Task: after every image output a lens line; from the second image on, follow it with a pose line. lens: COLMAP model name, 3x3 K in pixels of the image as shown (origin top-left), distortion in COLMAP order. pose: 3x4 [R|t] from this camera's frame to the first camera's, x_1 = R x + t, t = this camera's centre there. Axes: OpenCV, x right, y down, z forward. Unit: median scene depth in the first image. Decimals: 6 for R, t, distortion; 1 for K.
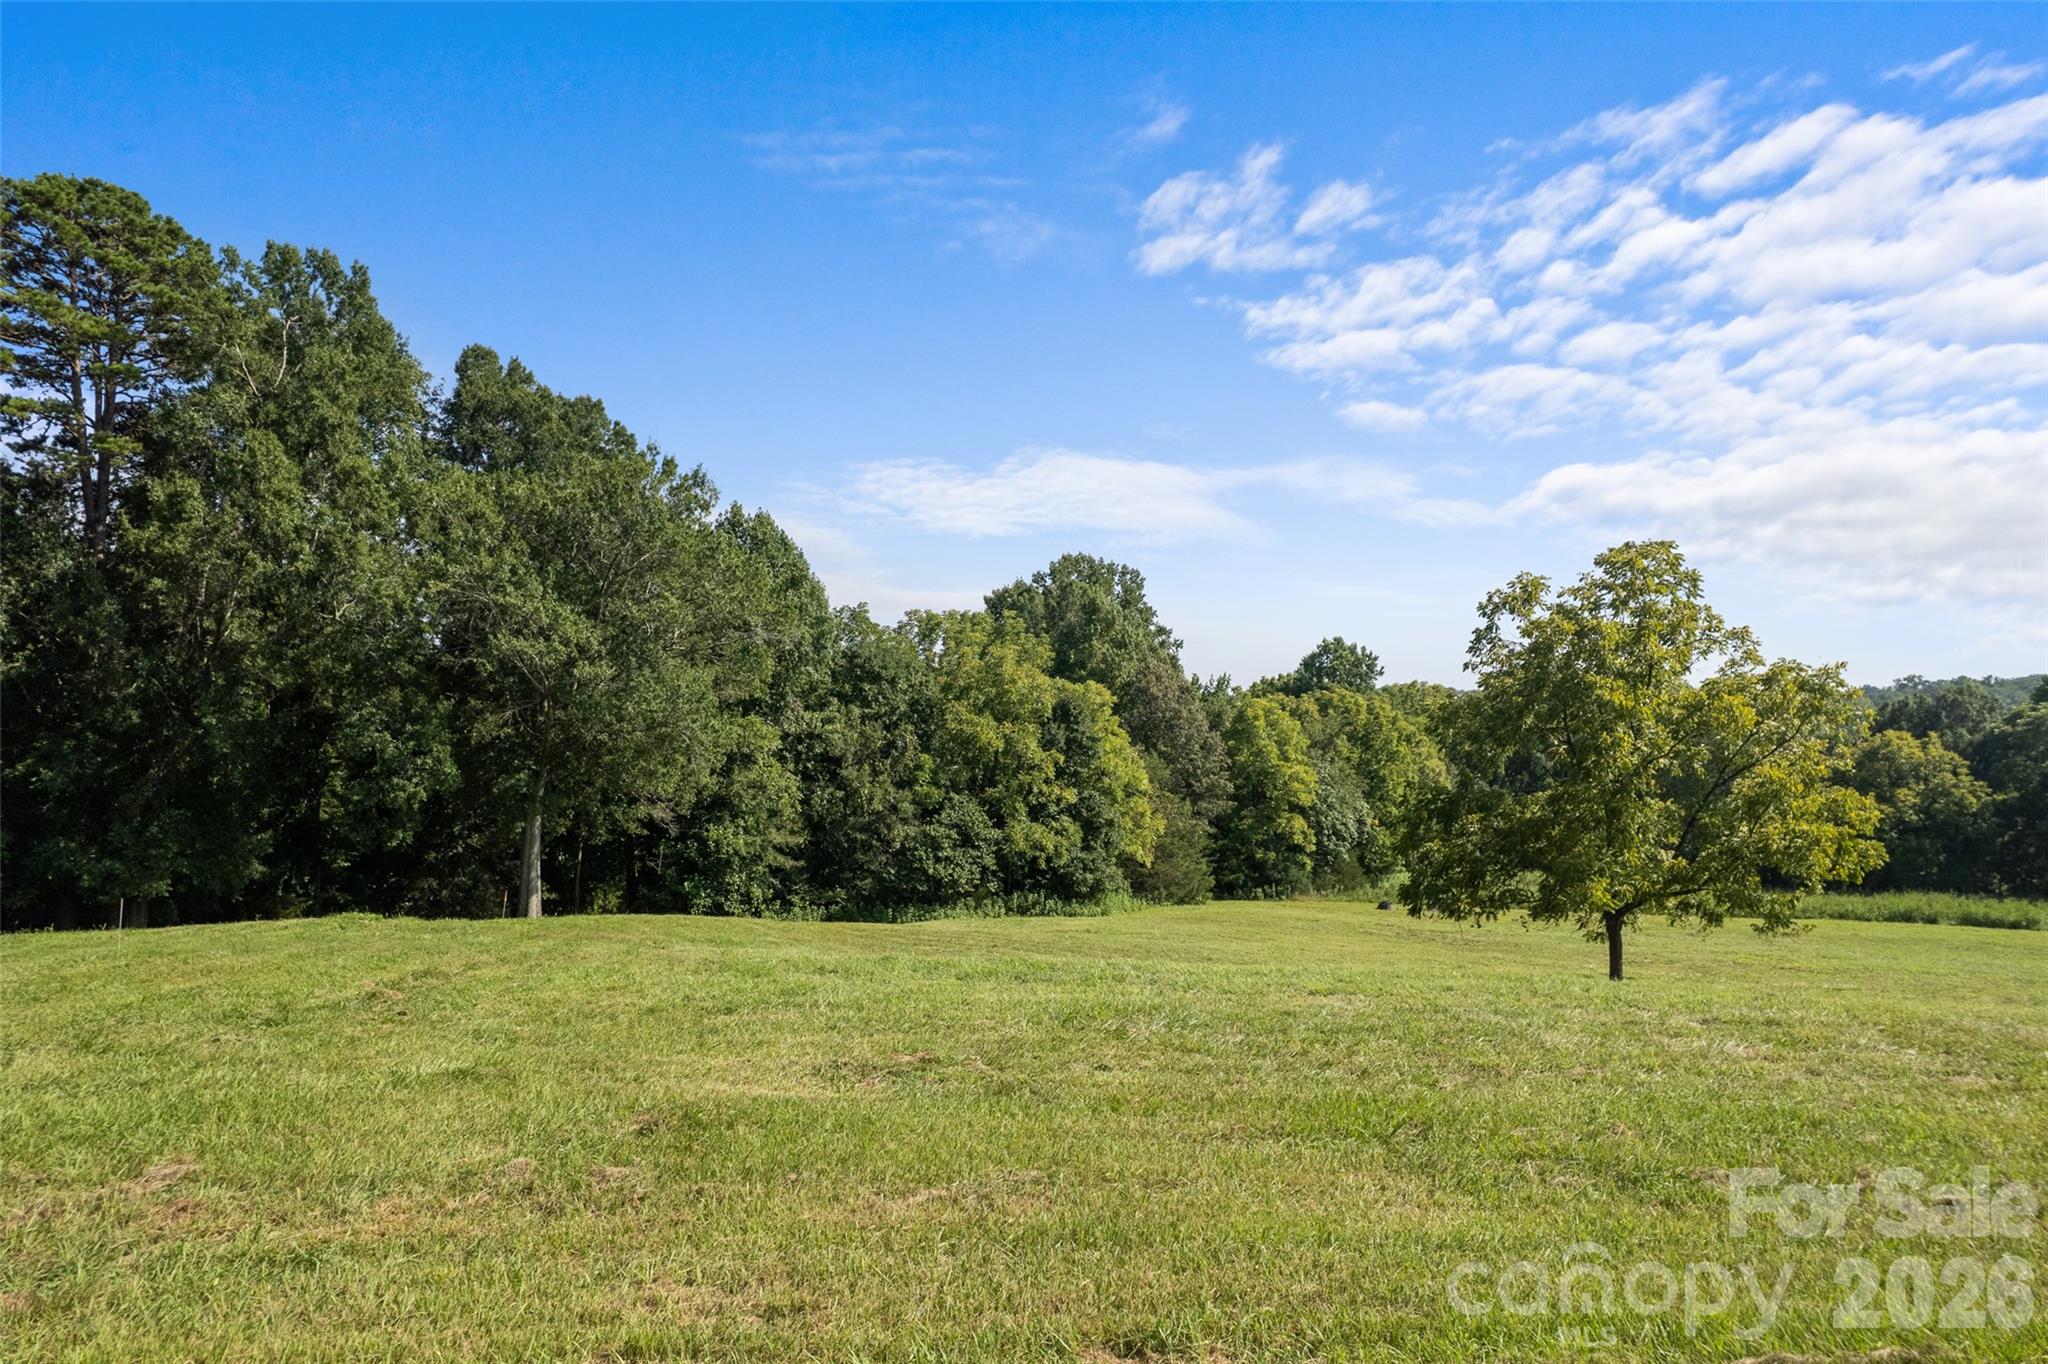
lens RADIAL K [[1308.5, 0, 1024.0], [0, 1308.5, 682.0], [0, 0, 1]] dist [-0.080450, 0.049768]
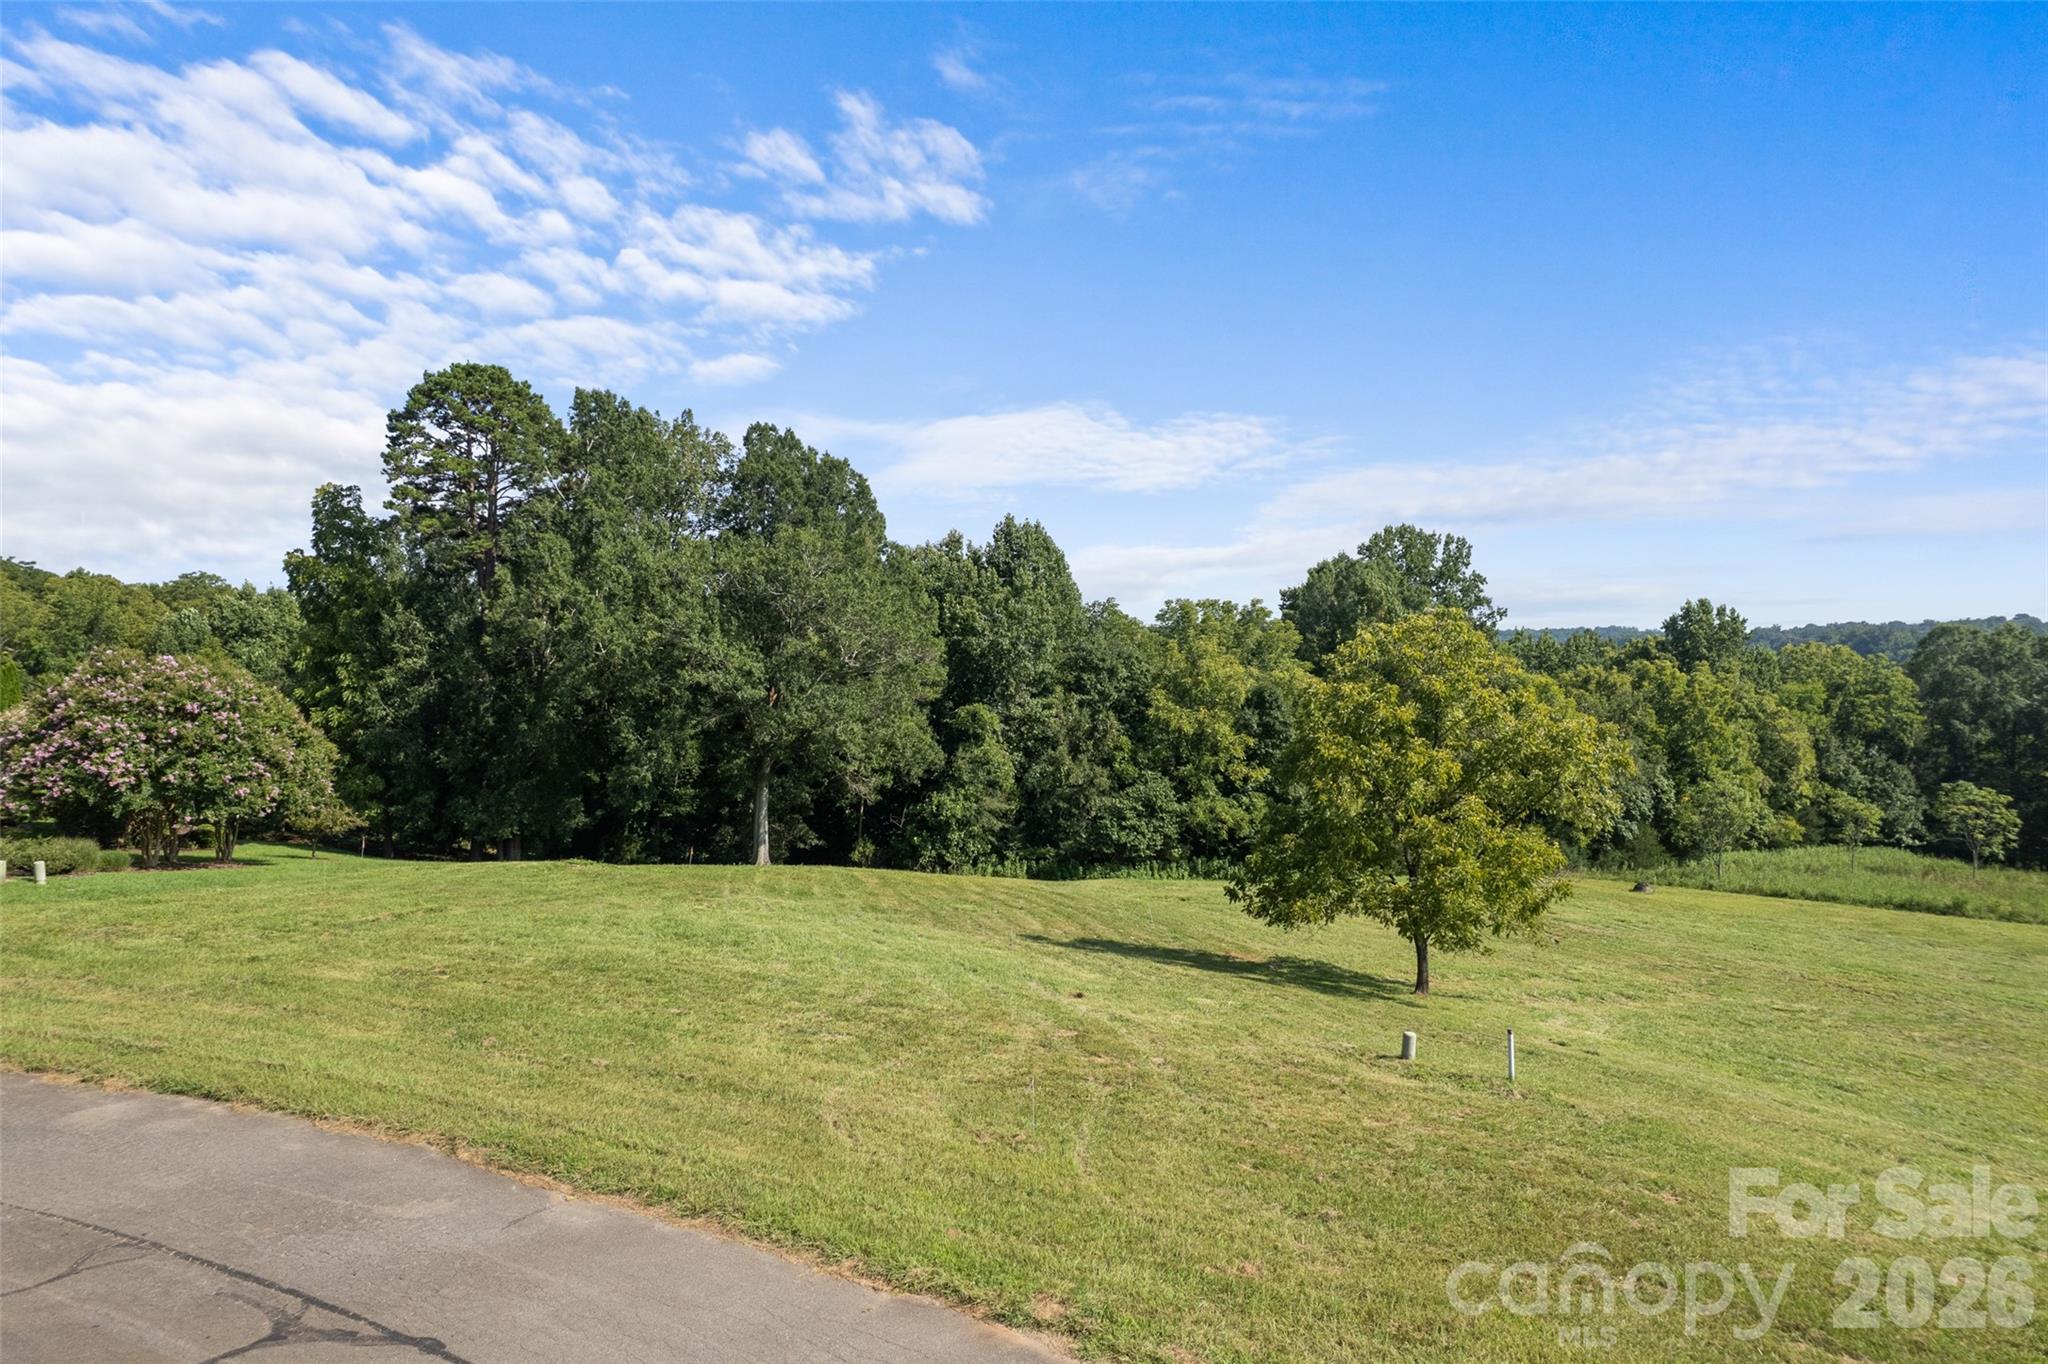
lens RADIAL K [[1308.5, 0, 1024.0], [0, 1308.5, 682.0], [0, 0, 1]] dist [-0.080450, 0.049768]
pose [[0.920329, 0.009148, -0.391038, 0.303722], [0.012058, 0.998588, 0.051741, -0.056043], [0.390959, -0.052334, 0.918919, -0.109877]]
